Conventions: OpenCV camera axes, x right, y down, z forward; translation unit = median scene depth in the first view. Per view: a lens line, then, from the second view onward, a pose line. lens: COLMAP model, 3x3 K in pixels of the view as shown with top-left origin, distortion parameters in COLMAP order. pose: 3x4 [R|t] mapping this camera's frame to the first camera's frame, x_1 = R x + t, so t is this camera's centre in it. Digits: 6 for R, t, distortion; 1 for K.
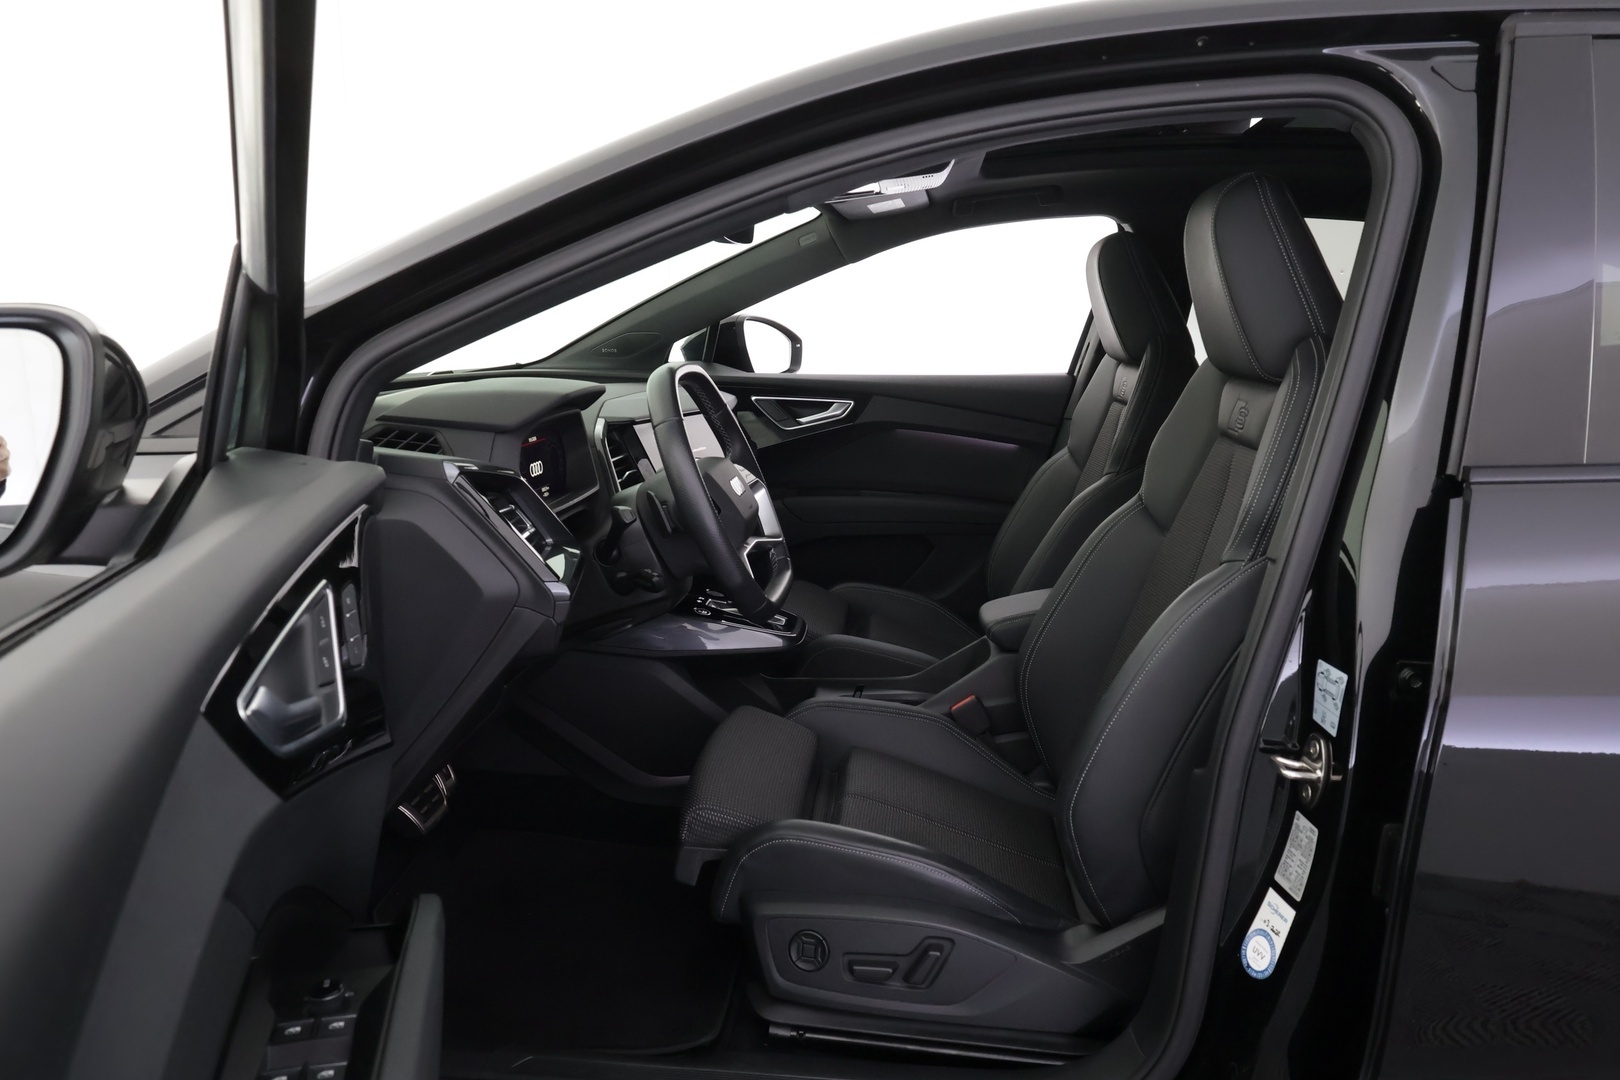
lens RADIAL K [[1129.5, 0, 810.0], [0, 1129.5, 540.0], [0, 0, 1]] dist [-0.002672, -0.000892]
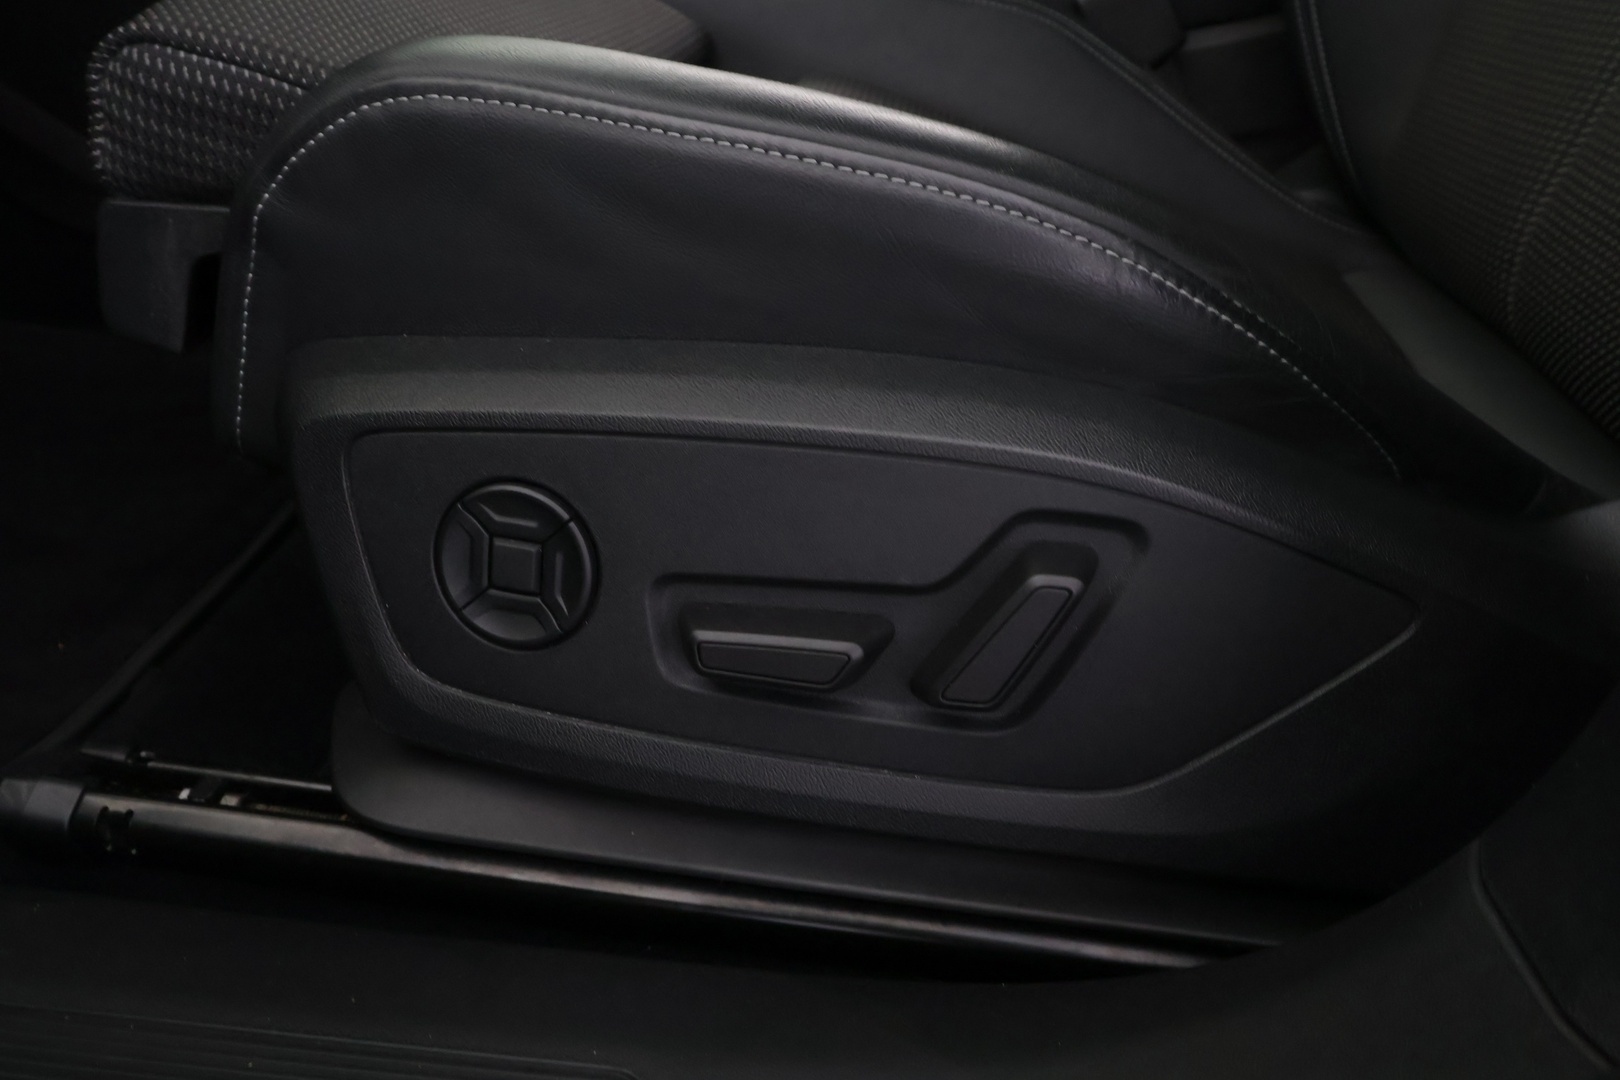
lens RADIAL K [[1267.1, 0, 810.0], [0, 1267.1, 540.0], [0, 0, 1]] dist [-0.006775, -0.005757]
pose [[0.999523, 0.019407, -0.024023, 0.066943], [-0.012034, 0.961147, 0.275775, 0.285450], [0.028441, -0.275354, 0.960922, 0.750175]]
